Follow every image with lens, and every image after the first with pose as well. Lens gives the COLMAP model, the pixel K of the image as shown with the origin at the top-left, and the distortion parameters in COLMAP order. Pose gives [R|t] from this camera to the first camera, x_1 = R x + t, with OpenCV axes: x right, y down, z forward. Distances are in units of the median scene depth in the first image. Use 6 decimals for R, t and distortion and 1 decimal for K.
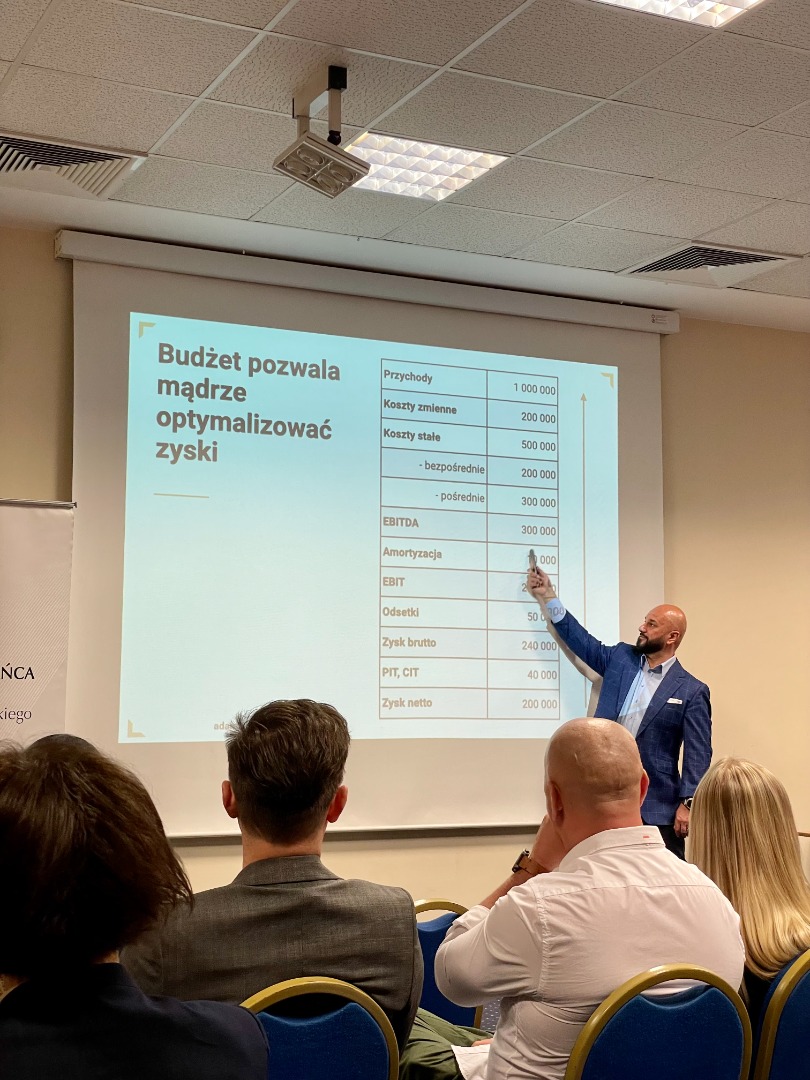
lens RADIAL K [[1551.7, 0, 405.0], [0, 1551.7, 540.0], [0, 0, 1]] dist [0.243581, -1.249164]
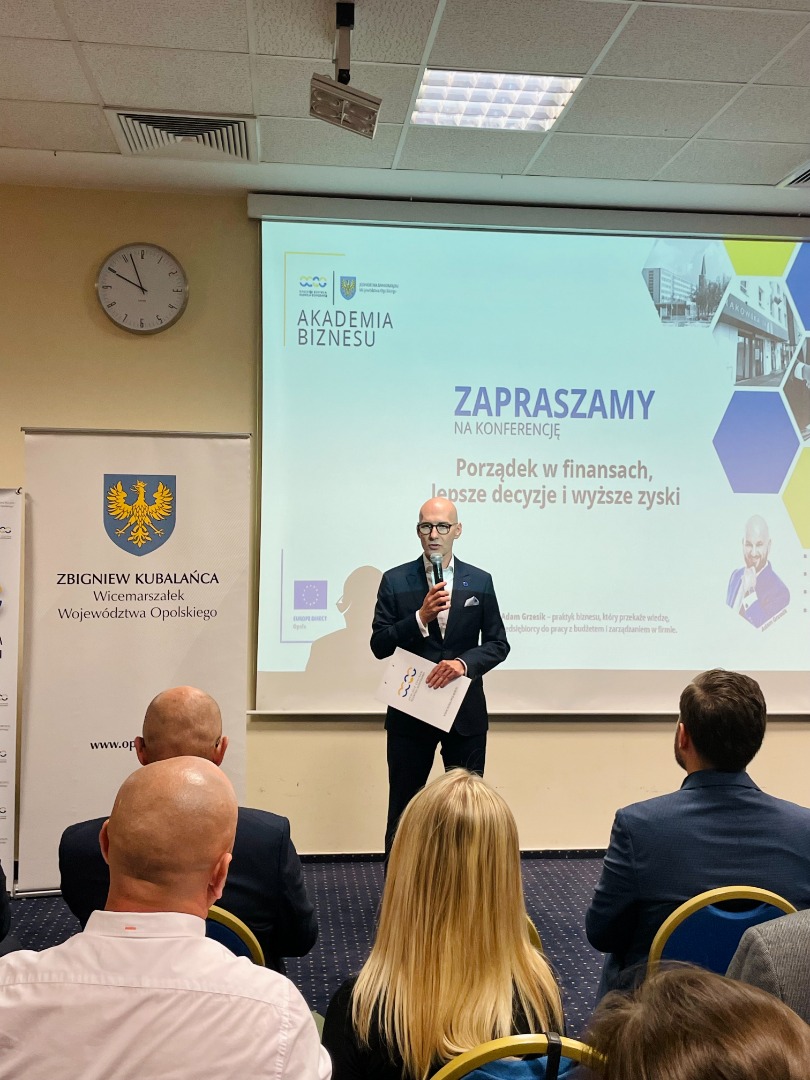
lens RADIAL K [[1169.0, 0, 405.0], [0, 1169.0, 540.0], [0, 0, 1]] dist [0.120358, -0.308633]
pose [[0.938963, 0.011211, -0.343834, 0.221904], [0.021600, 0.995576, 0.091448, -0.024755], [0.343338, -0.093293, 0.934567, 0.238853]]
